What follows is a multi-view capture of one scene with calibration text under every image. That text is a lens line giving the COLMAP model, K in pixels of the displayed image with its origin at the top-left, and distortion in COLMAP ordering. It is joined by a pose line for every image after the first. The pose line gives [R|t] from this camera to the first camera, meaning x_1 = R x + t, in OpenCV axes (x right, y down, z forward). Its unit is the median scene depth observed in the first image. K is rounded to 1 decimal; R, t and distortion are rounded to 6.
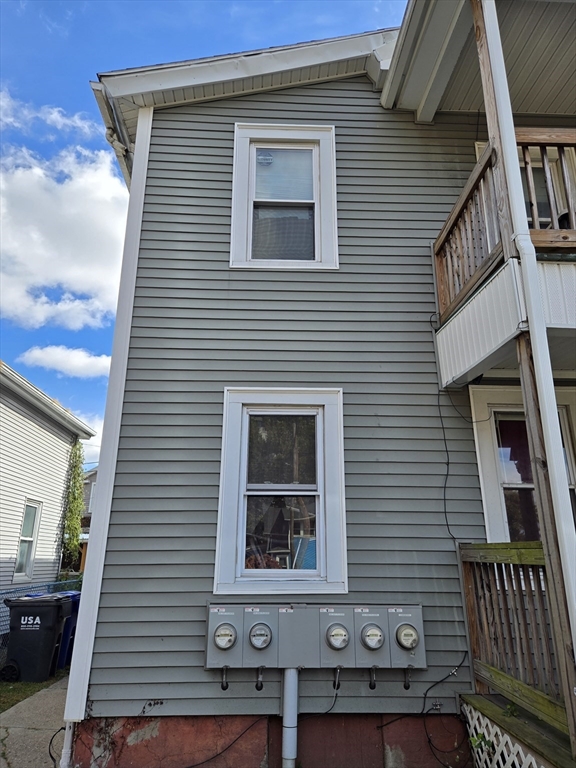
lens RADIAL K [[520.1, 0, 285.8], [0, 520.1, 389.3], [0, 0, 1]] dist [0.034158, -0.001670]
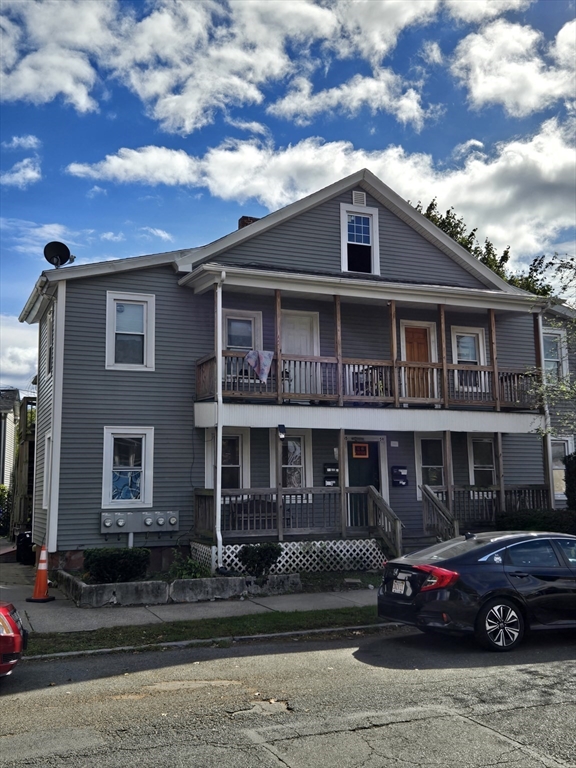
lens RADIAL K [[768.6, 0, 285.8], [0, 768.6, 382.5], [0, 0, 1]] dist [0.079397, 0.000000]
pose [[0.937018, 0.033881, 0.347634, -0.625927], [-0.093148, 0.983479, 0.155220, -0.901249], [-0.336631, -0.177825, 0.924693, -2.728967]]
